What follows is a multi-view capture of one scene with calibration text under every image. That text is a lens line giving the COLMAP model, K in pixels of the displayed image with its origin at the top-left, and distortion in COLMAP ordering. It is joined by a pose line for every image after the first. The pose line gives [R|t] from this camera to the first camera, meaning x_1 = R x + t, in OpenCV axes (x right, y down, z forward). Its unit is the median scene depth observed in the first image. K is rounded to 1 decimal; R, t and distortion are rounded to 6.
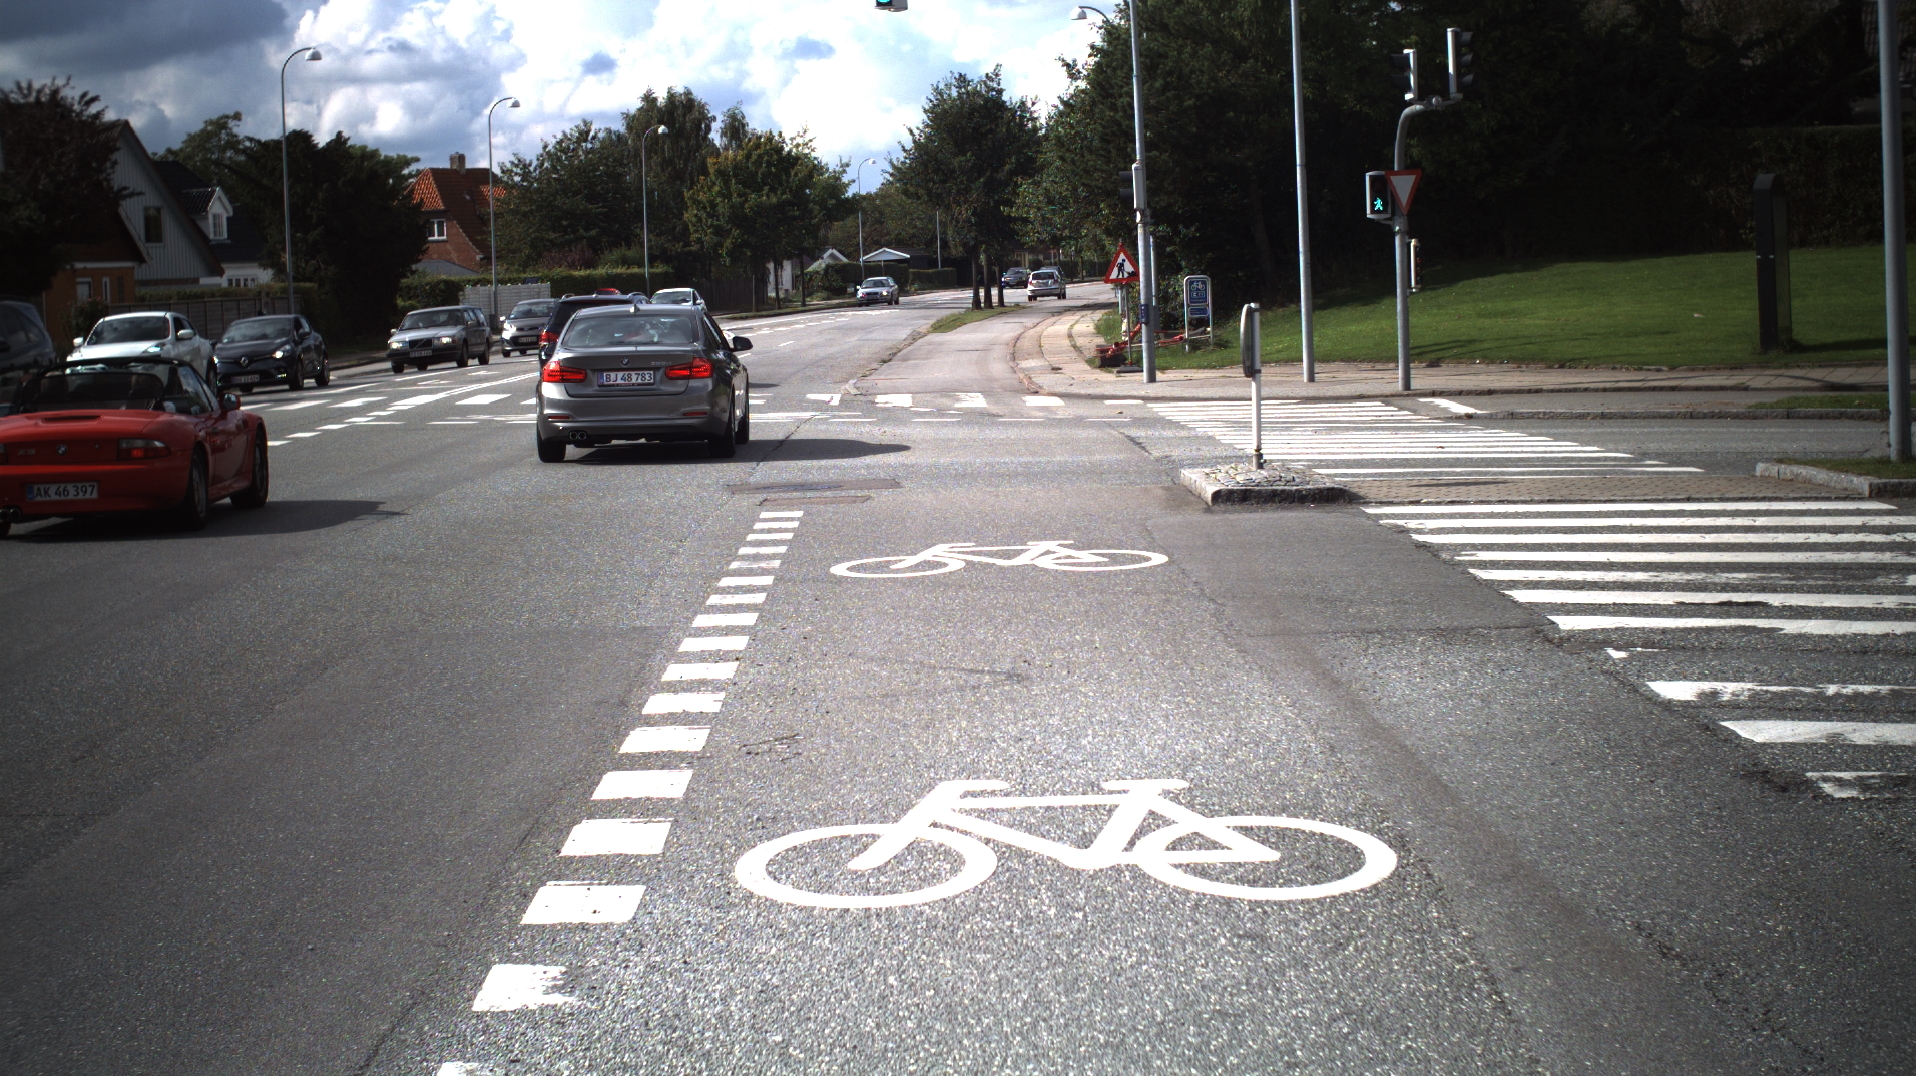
lens RADIAL K [[3718.2, 0, 969.4], [0, 3718.2, 617.6], [0, 0, 1]] dist [-0.206264, 0.000000]
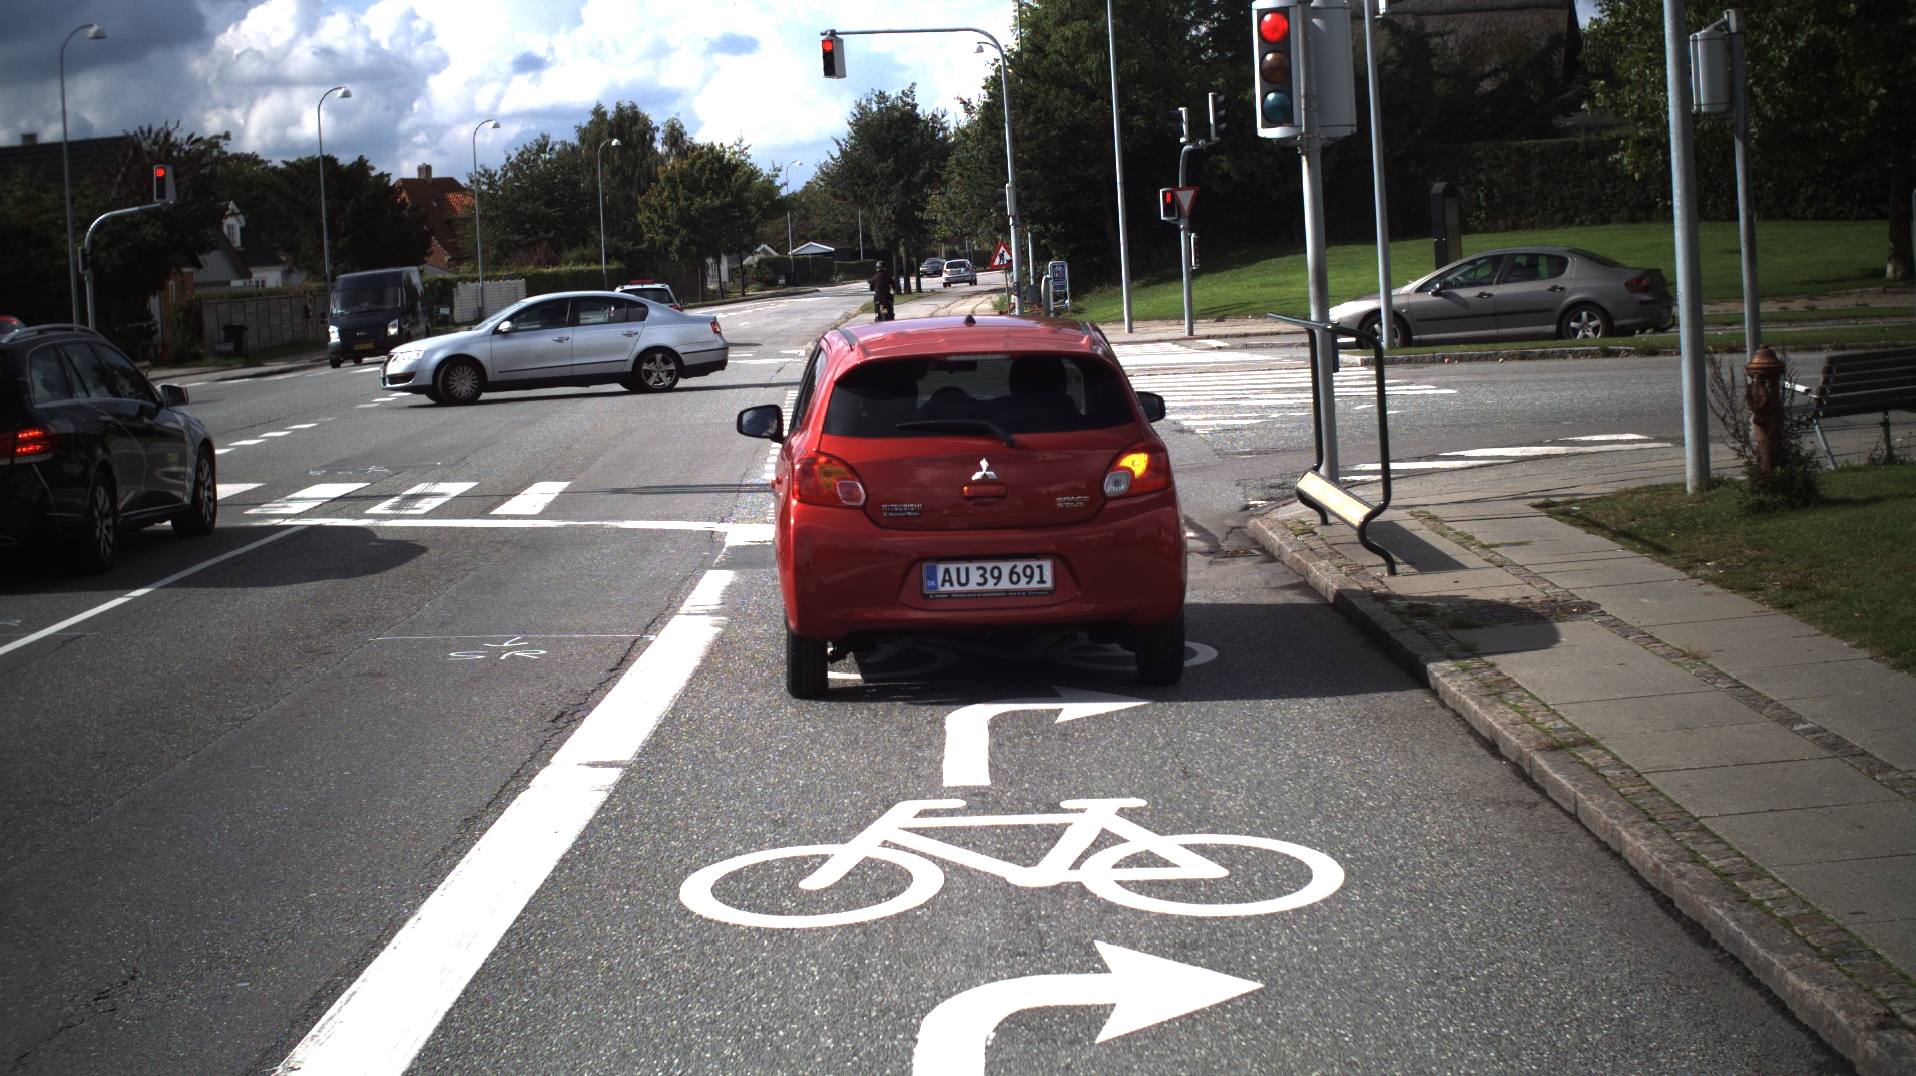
lens RADIAL K [[3693.3, 0, 964.4], [0, 3693.3, 530.7], [0, 0, 1]] dist [-0.238924, 0.000000]
pose [[0.999606, -0.020920, 0.018706, -0.000164], [0.021292, 0.999576, -0.019884, 0.011726], [-0.018282, 0.020274, 0.999627, -0.126358]]
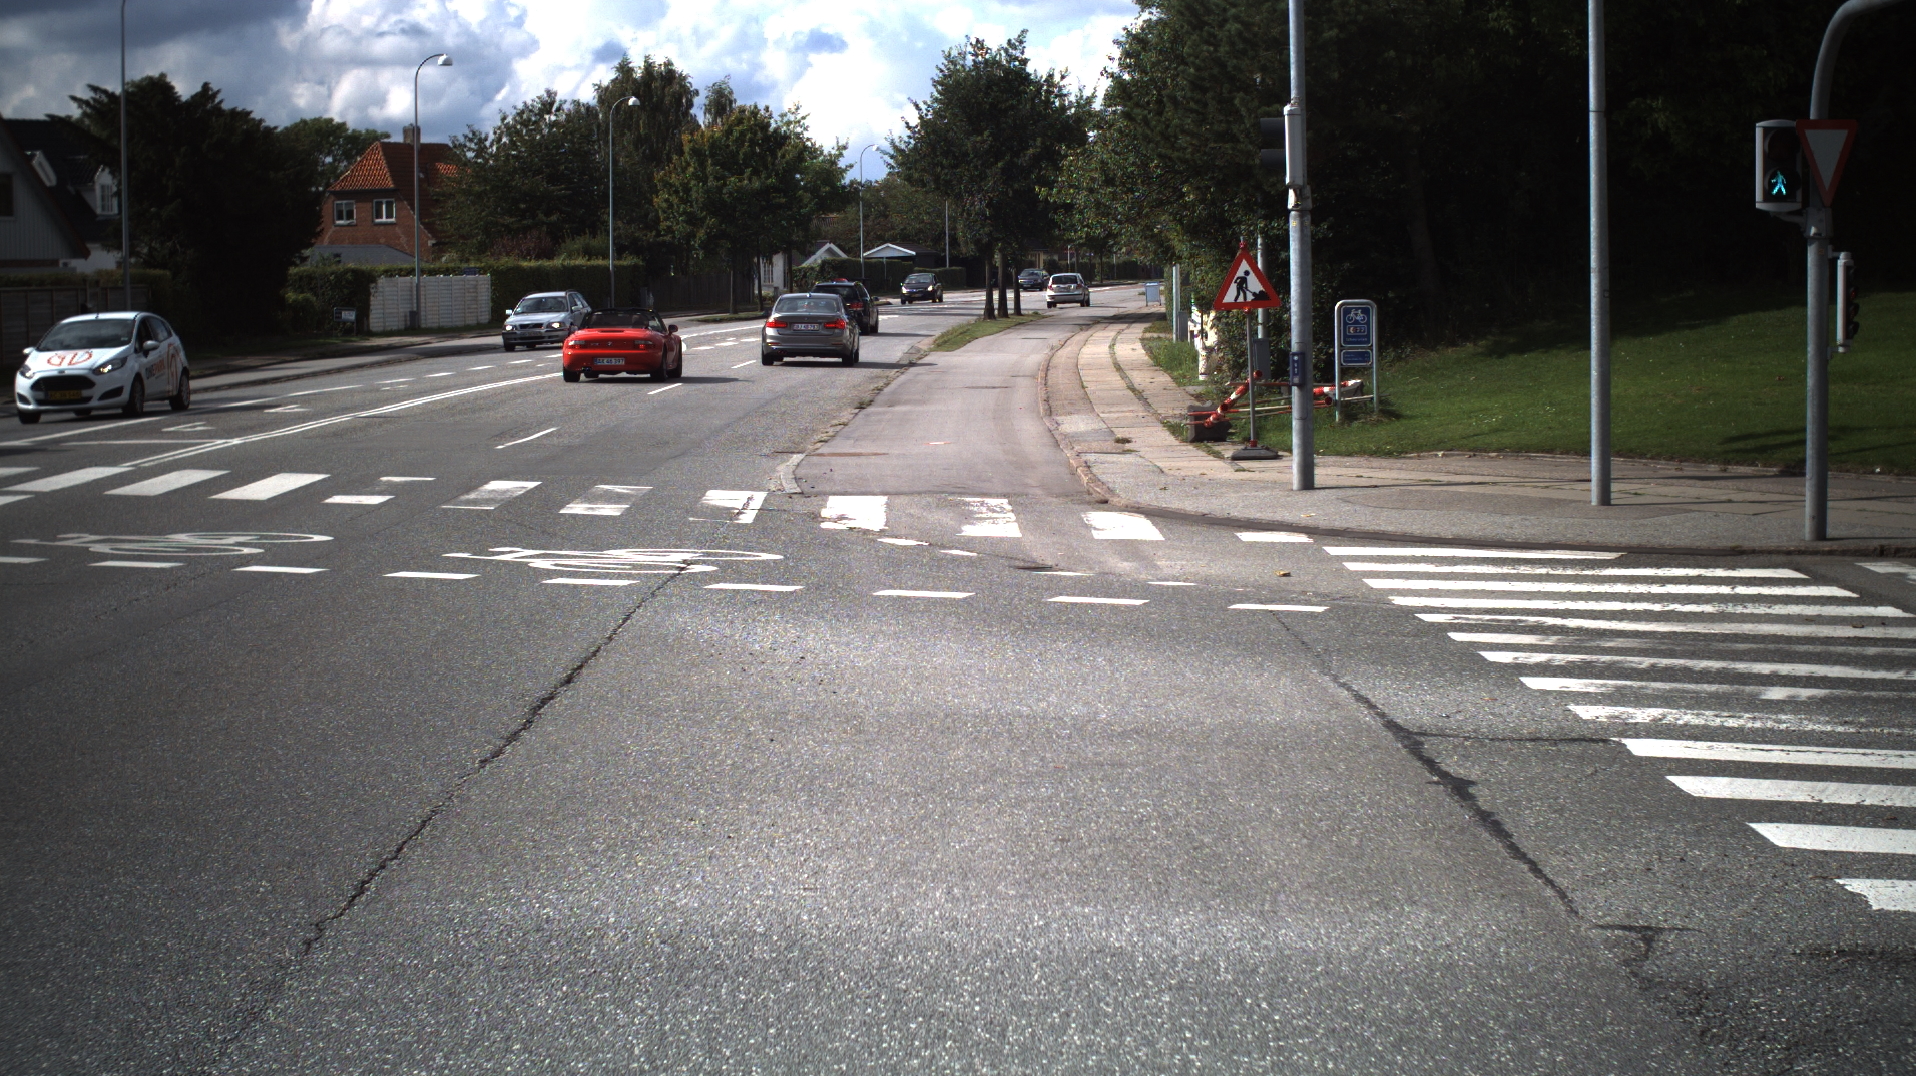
lens RADIAL K [[3739.4, 0, 954.4], [0, 3739.4, 543.0], [0, 0, 1]] dist [-0.262722, 0.000000]
pose [[0.999681, 0.024829, -0.004542, -0.000737], [-0.024914, 0.999496, -0.019677, -0.013239], [0.004051, 0.019784, 0.999796, 0.133008]]
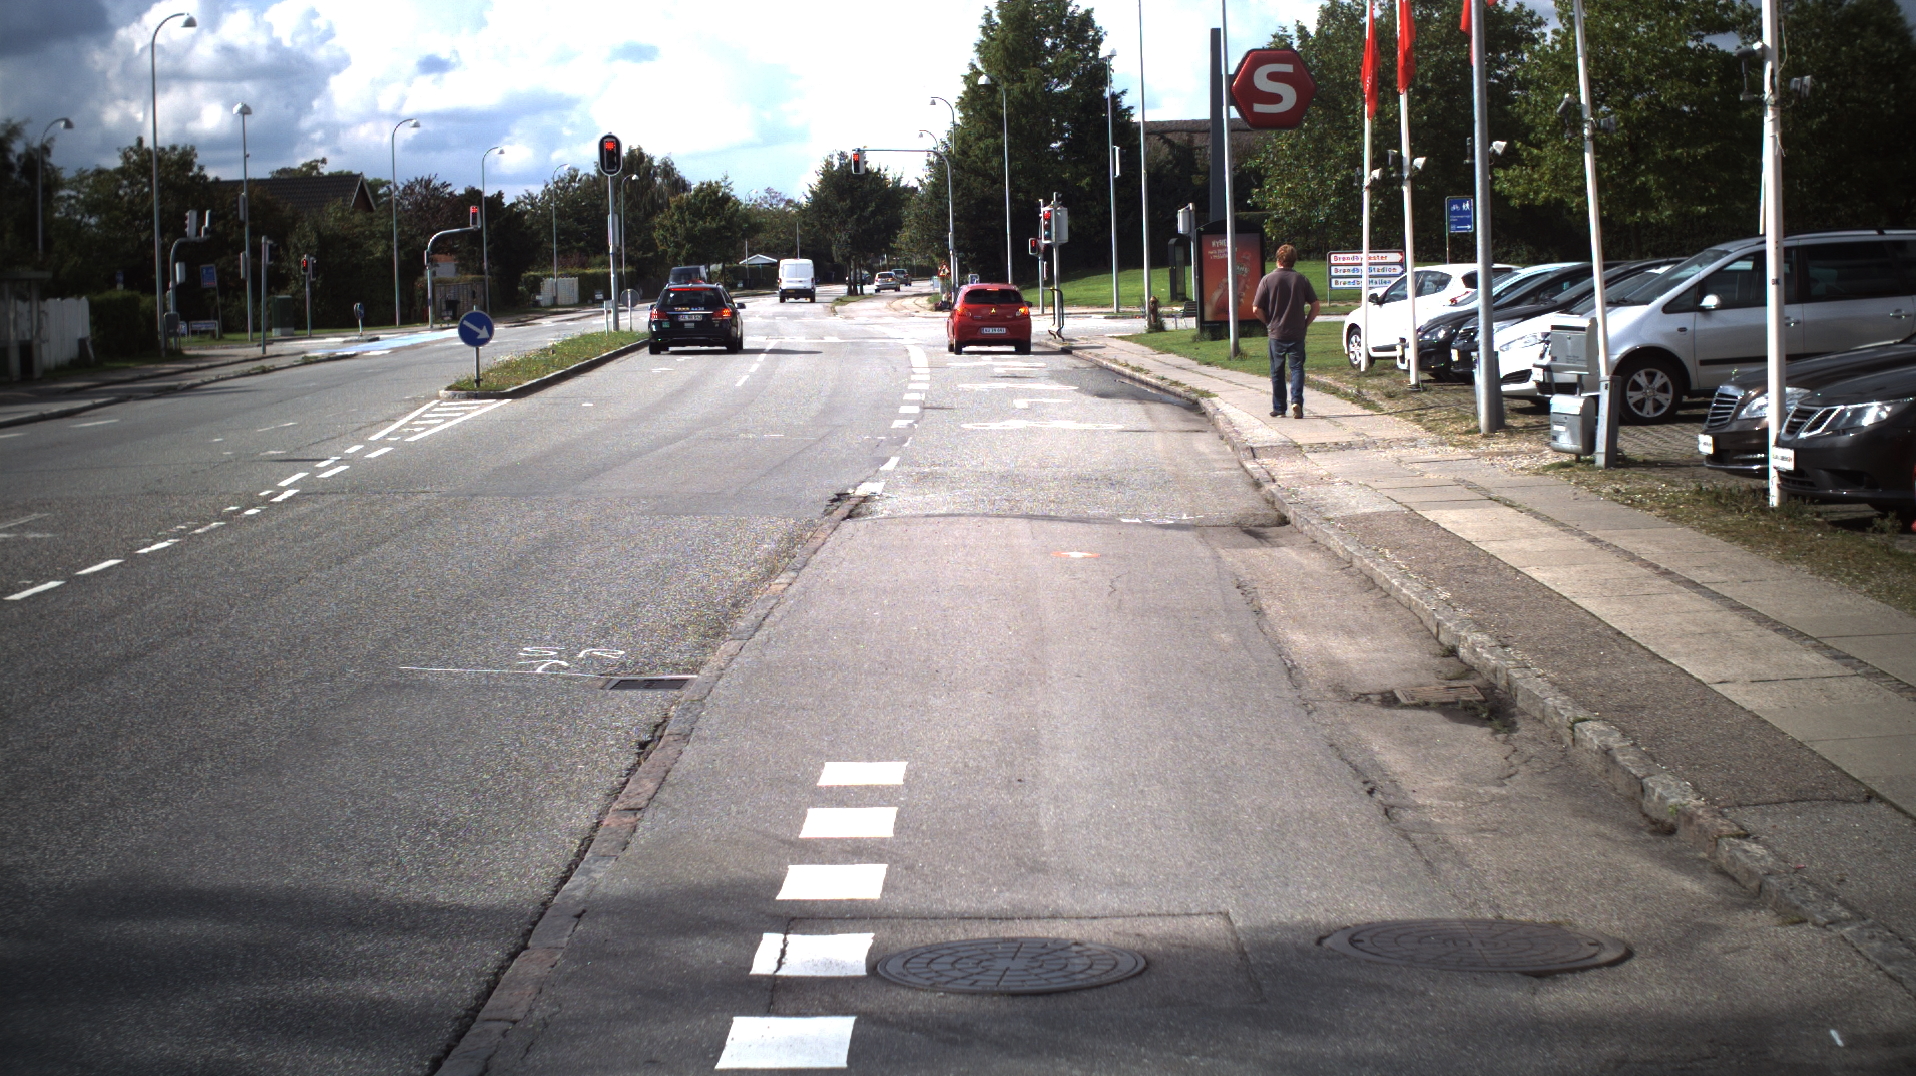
lens RADIAL K [[3693.3, 0, 948.7], [0, 3693.3, 533.9], [0, 0, 1]] dist [-0.238924, 0.000000]
pose [[0.998939, 0.004389, 0.045841, -0.025149], [-0.003366, 0.999744, -0.022356, 0.048197], [-0.045927, 0.022178, 0.998699, -0.518344]]
